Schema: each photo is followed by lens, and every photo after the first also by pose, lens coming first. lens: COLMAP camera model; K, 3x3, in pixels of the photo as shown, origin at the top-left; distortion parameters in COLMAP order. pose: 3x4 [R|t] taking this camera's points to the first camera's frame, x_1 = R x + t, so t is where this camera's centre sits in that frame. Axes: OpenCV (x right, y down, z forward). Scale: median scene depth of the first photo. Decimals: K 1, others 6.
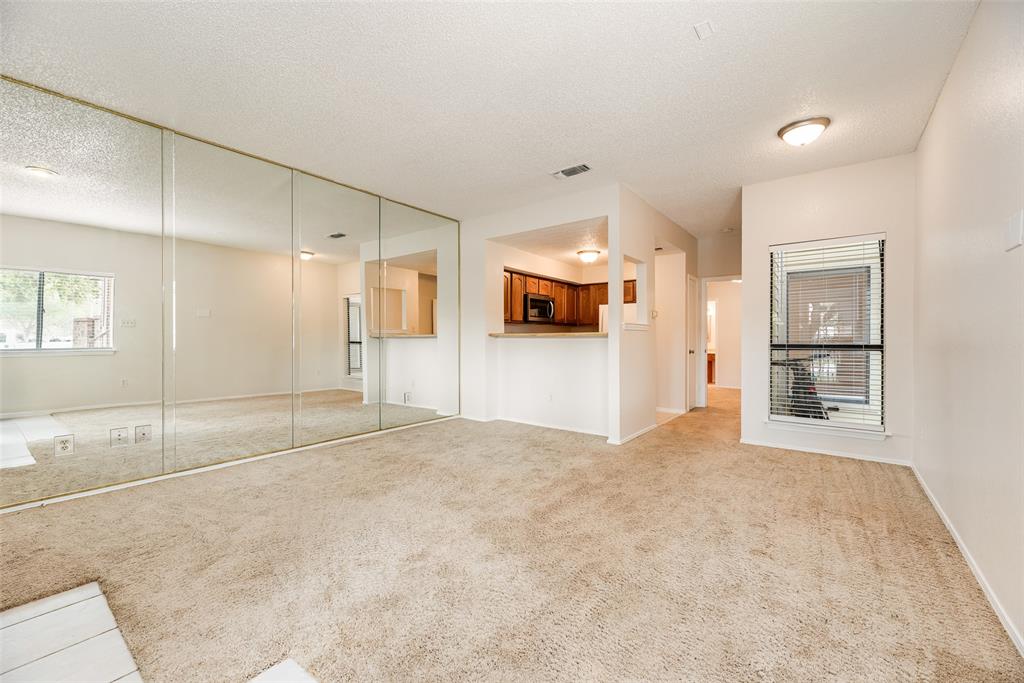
lens RADIAL K [[414.1, 0, 512.8], [0, 414.1, 340.3], [0, 0, 1]] dist [0.000222, 0.000014]
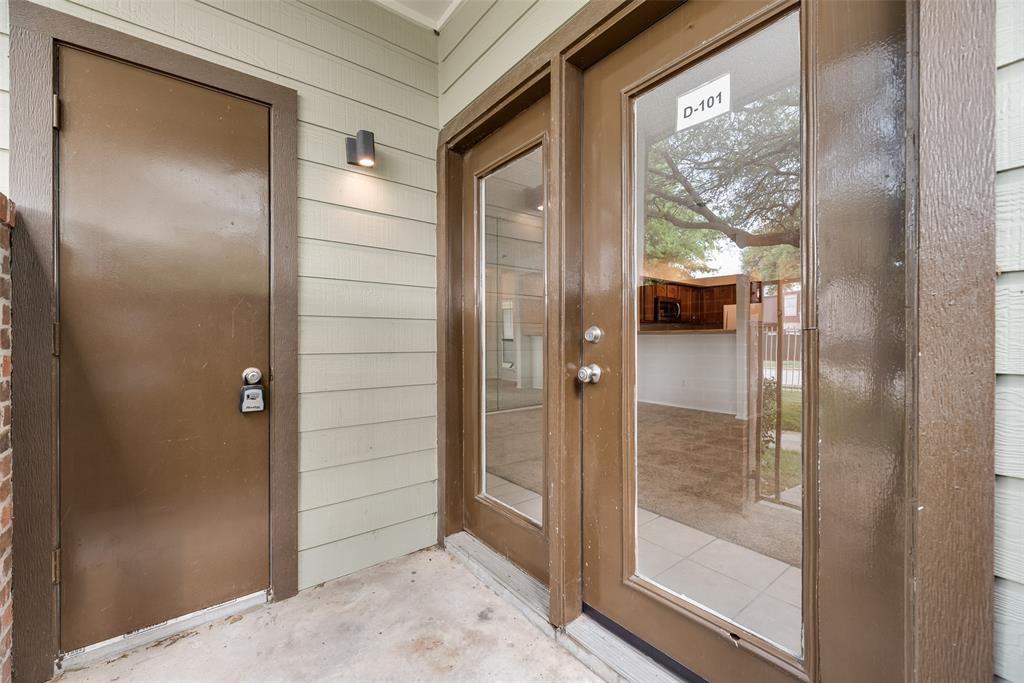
lens RADIAL K [[414.1, 0, 512.0], [0, 414.1, 342.2], [0, 0, 1]] dist [0.000222, 0.000014]
pose [[0.970187, -0.003575, -0.242333, -0.077516], [0.004468, 0.999985, 0.003133, 0.009448], [0.242318, -0.004123, 0.970188, -0.233538]]
